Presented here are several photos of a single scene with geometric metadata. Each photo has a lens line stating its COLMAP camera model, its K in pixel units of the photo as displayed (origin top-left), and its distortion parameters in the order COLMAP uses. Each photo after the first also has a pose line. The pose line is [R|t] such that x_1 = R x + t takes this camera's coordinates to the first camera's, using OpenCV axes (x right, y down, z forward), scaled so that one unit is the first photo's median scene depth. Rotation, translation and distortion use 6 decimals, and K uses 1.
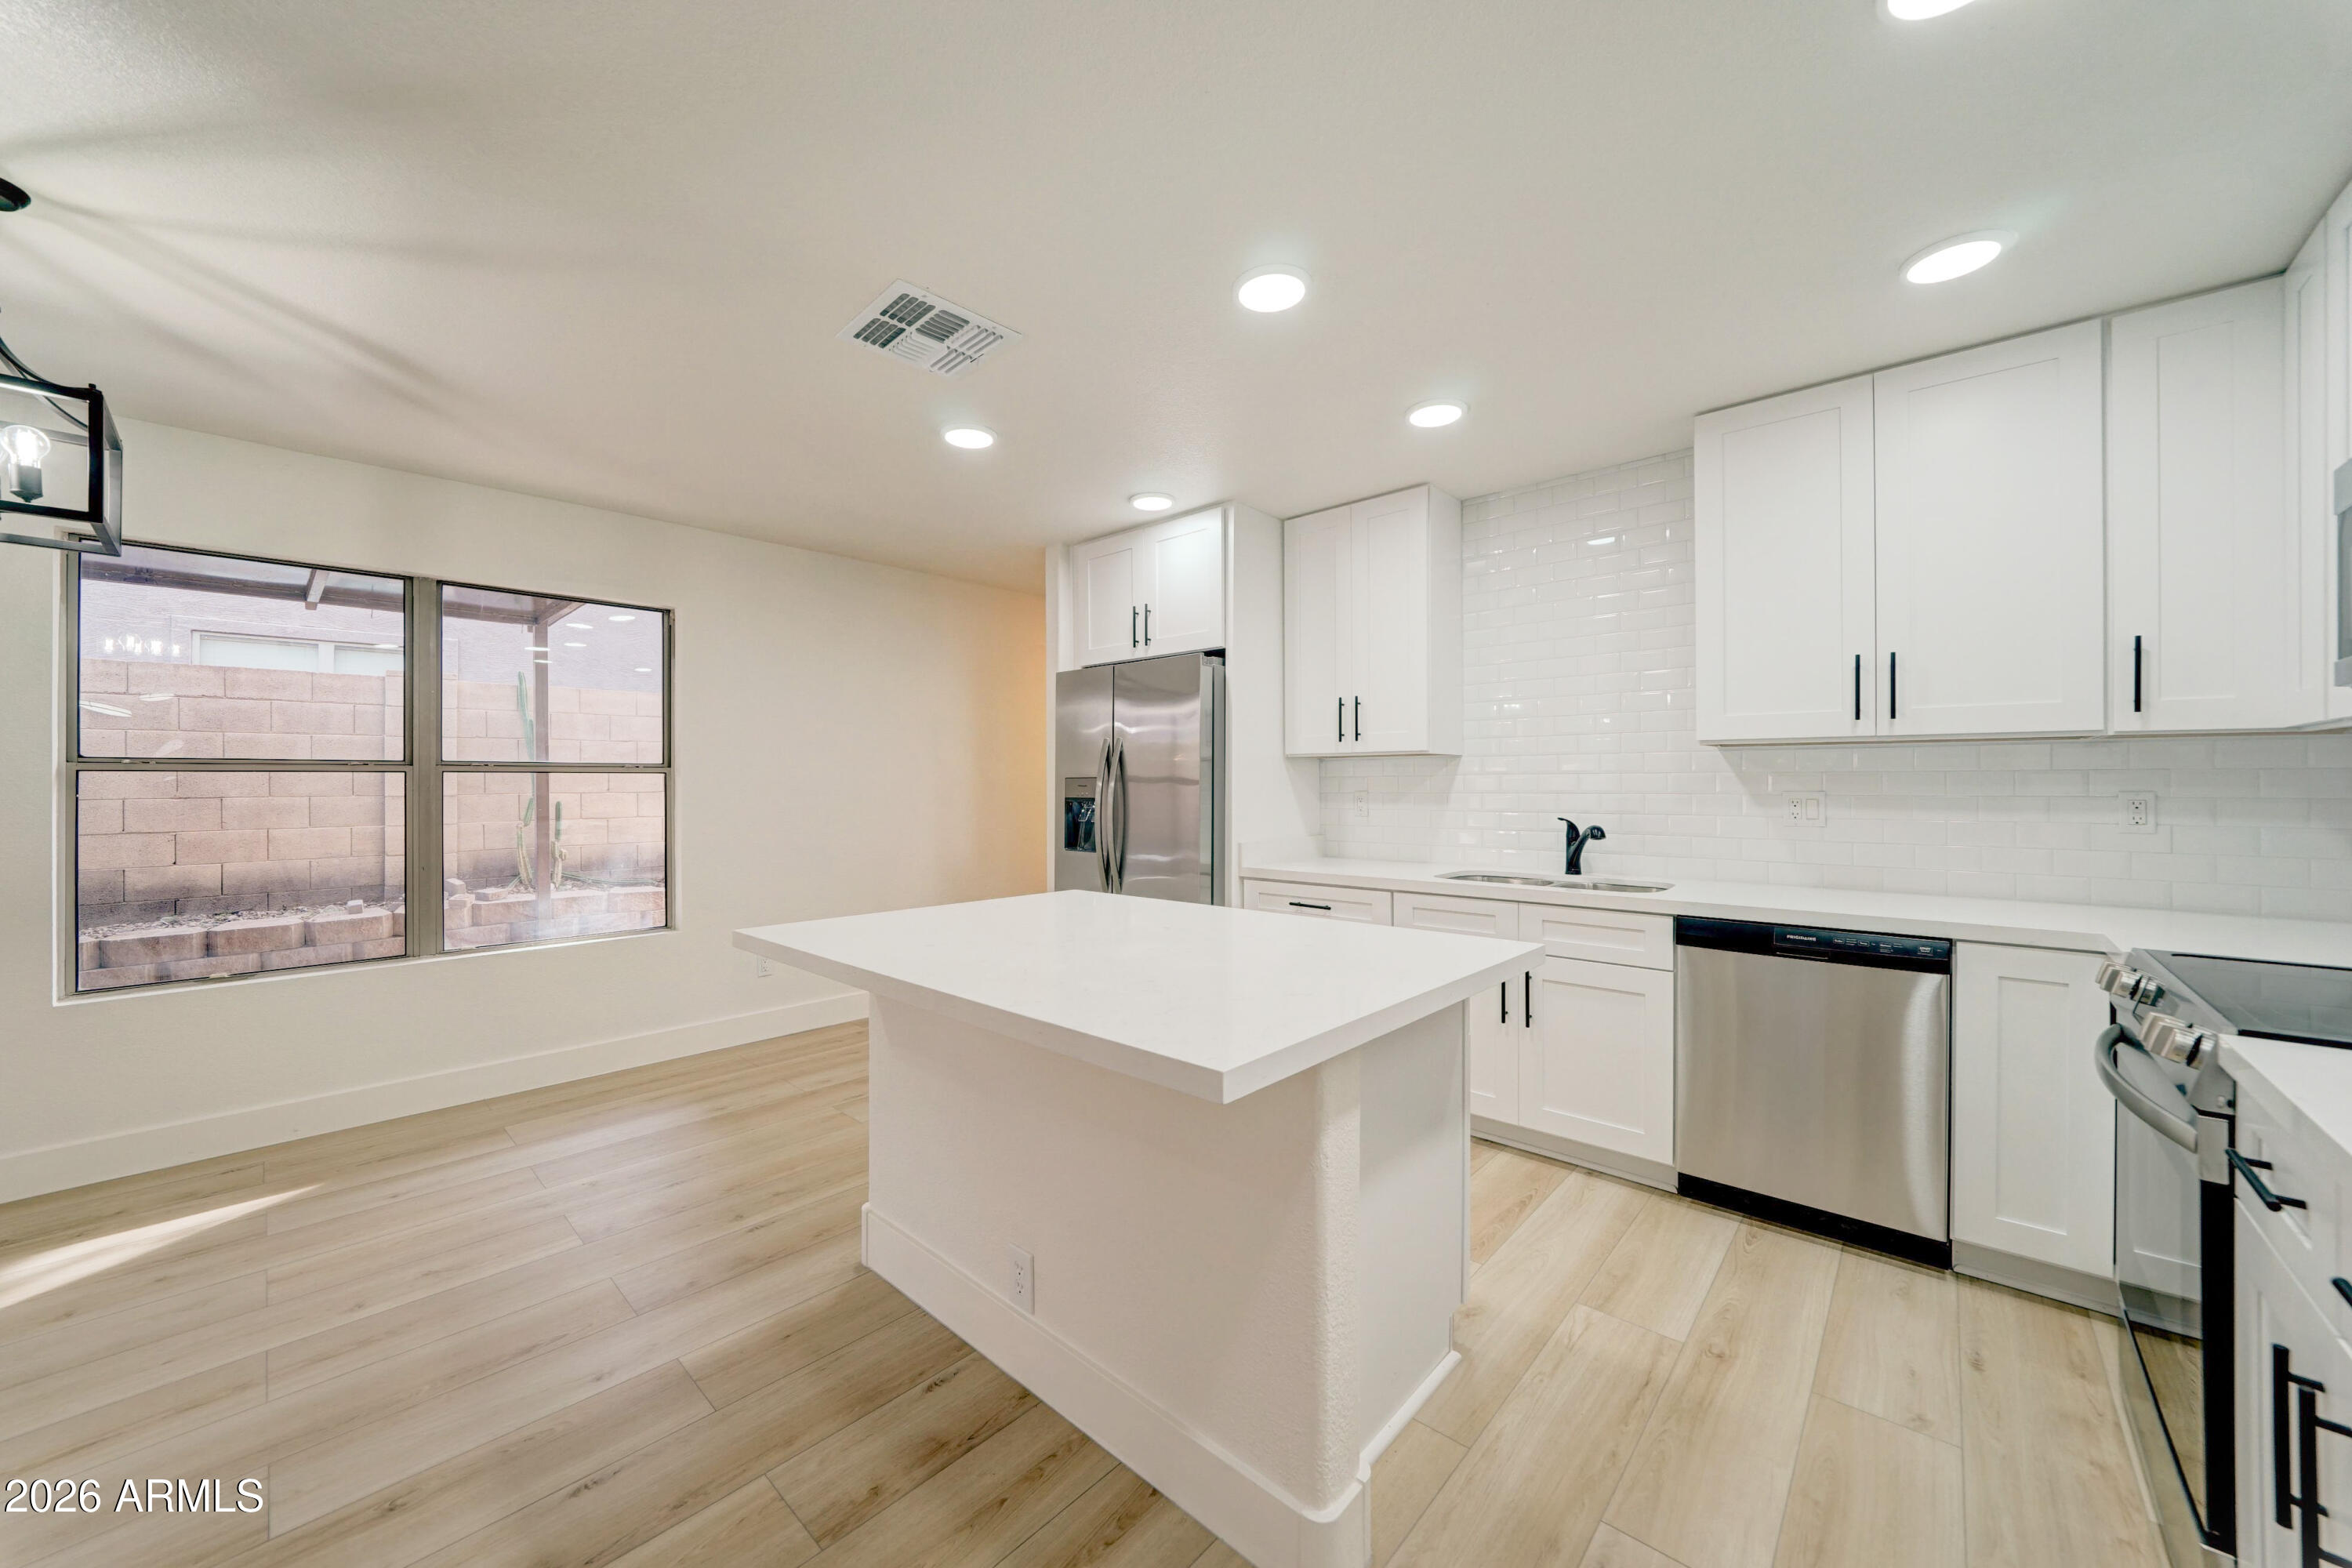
lens RADIAL K [[844.7, 0, 1171.1], [0, 844.7, 778.1], [0, 0, 1]] dist [-0.021834, 0.000030]
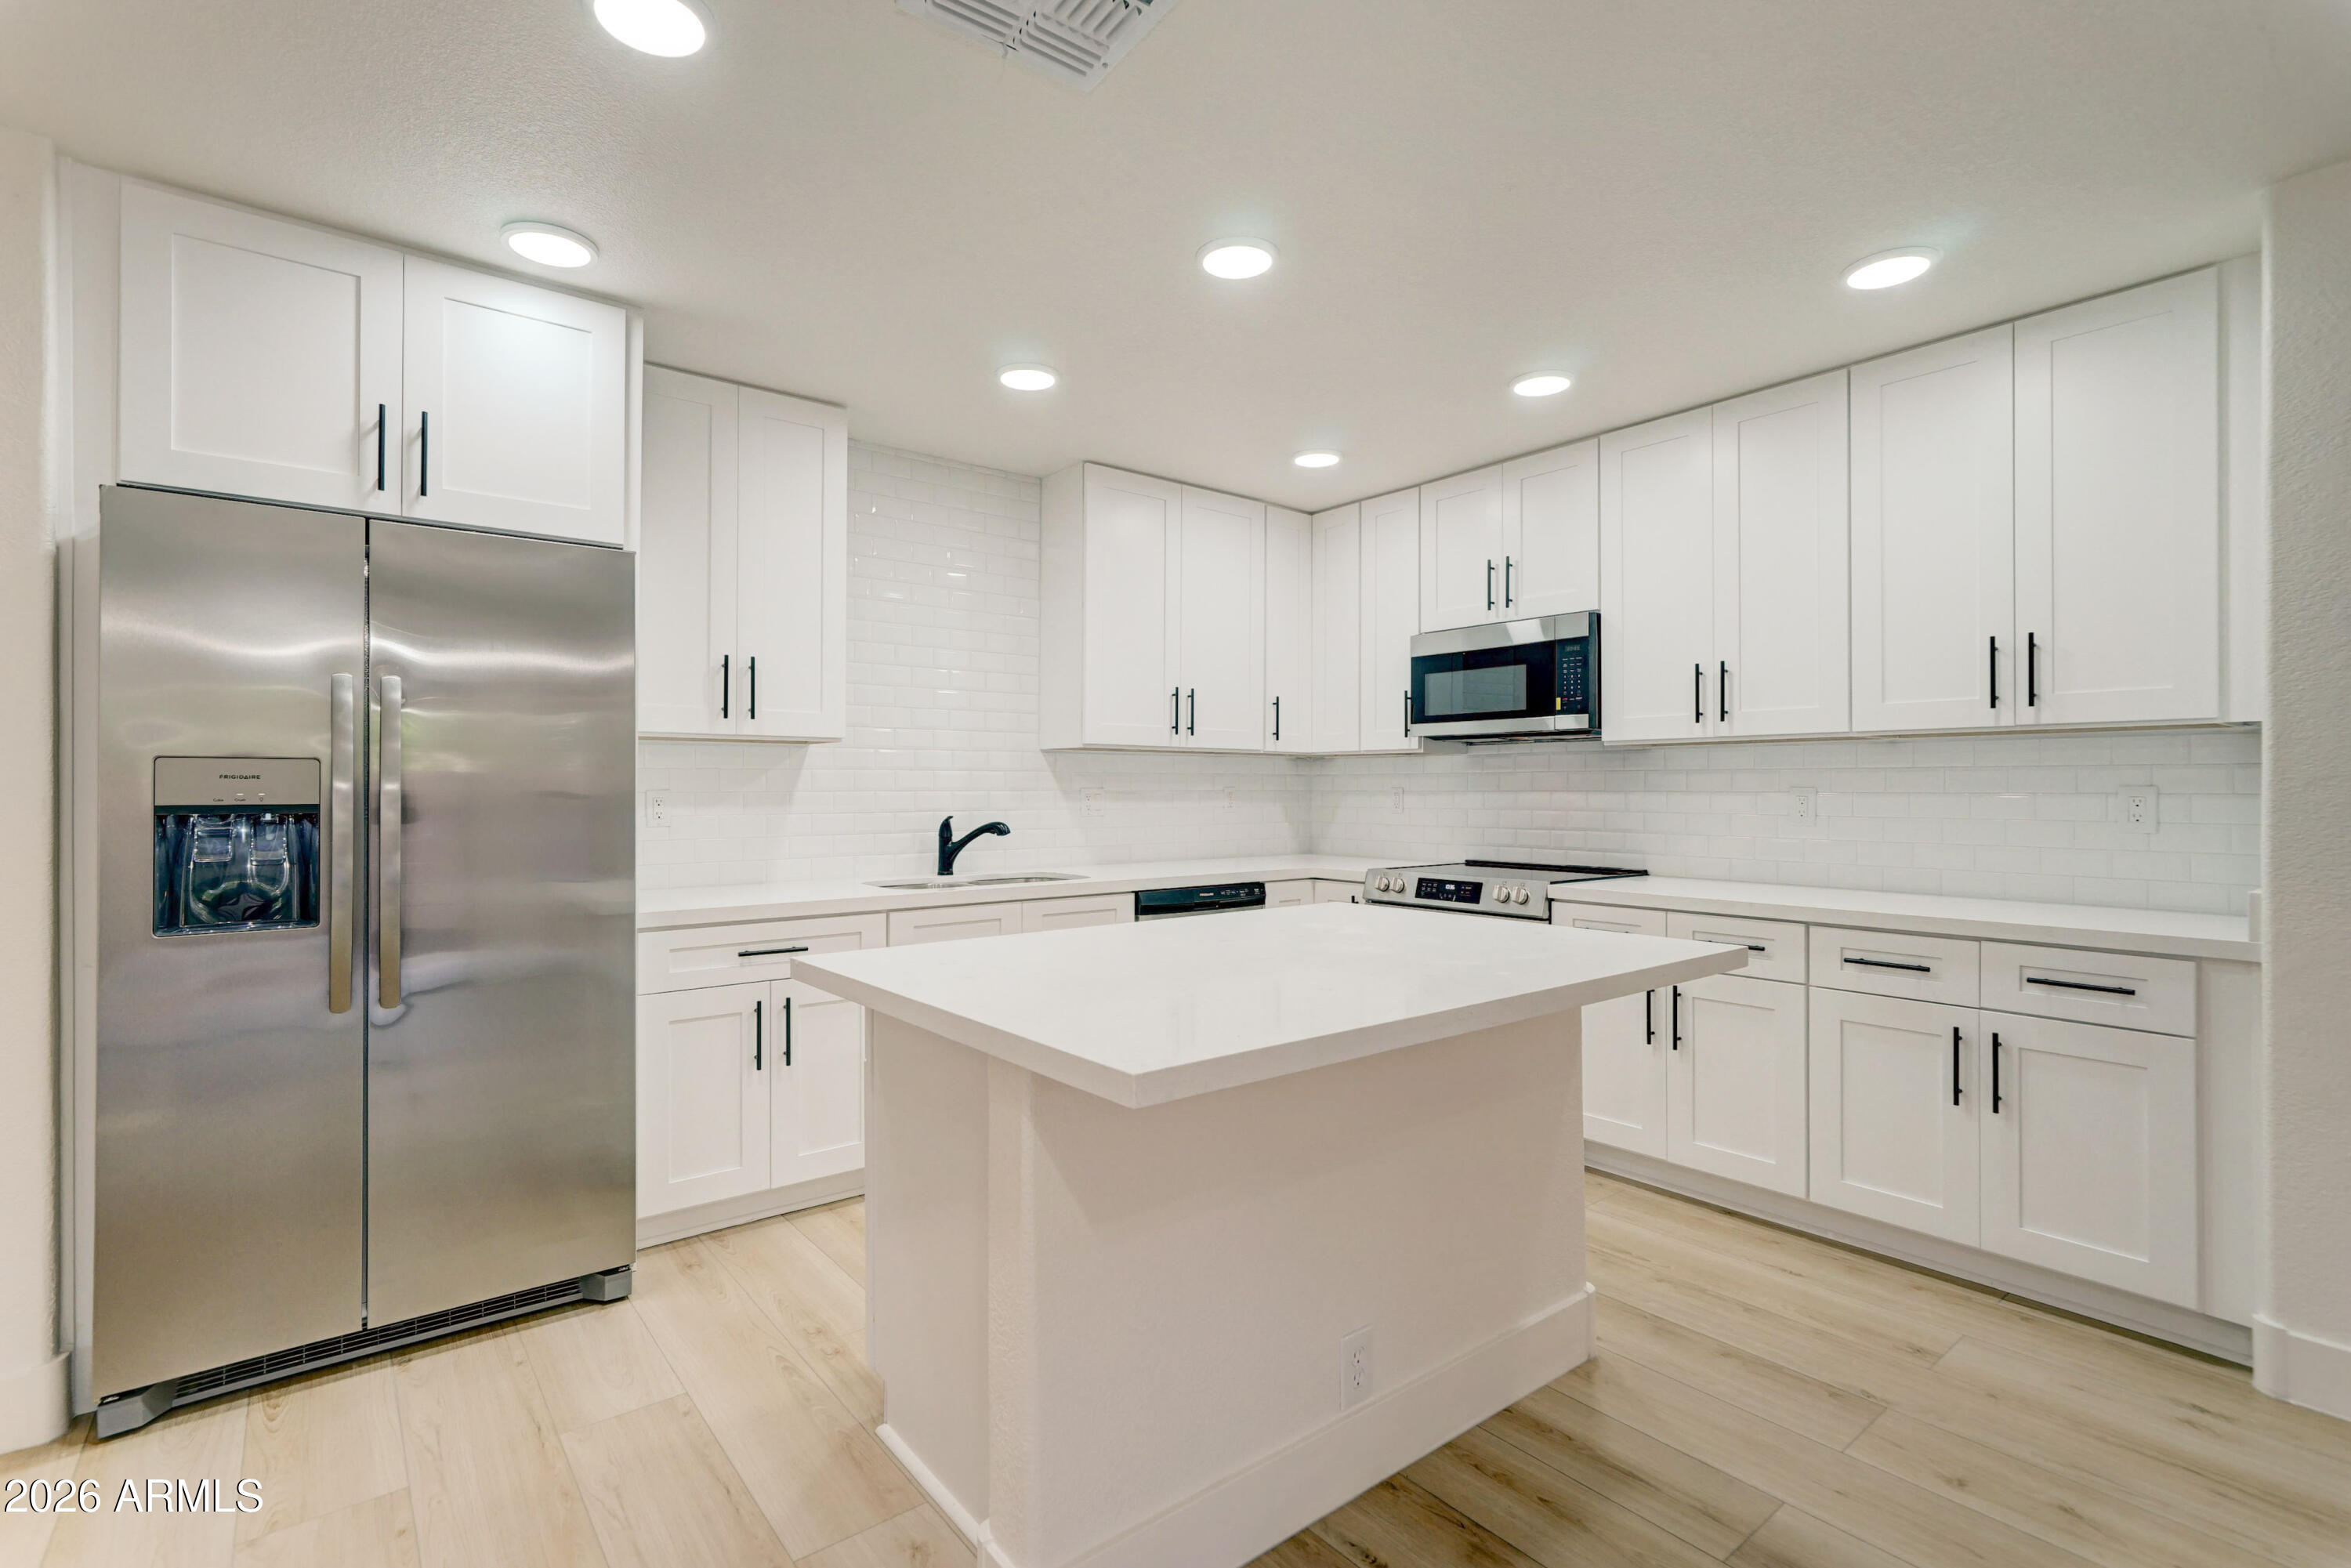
lens RADIAL K [[1066.9, 0, 1175.5], [0, 1066.9, 784.0], [0, 0, 1]] dist [-0.000106, 0.000040]
pose [[0.149401, 0.003148, 0.988772, -0.957914], [-0.010358, 0.999945, -0.001618, 0.014433], [-0.988723, -0.010000, 0.149425, 0.782705]]
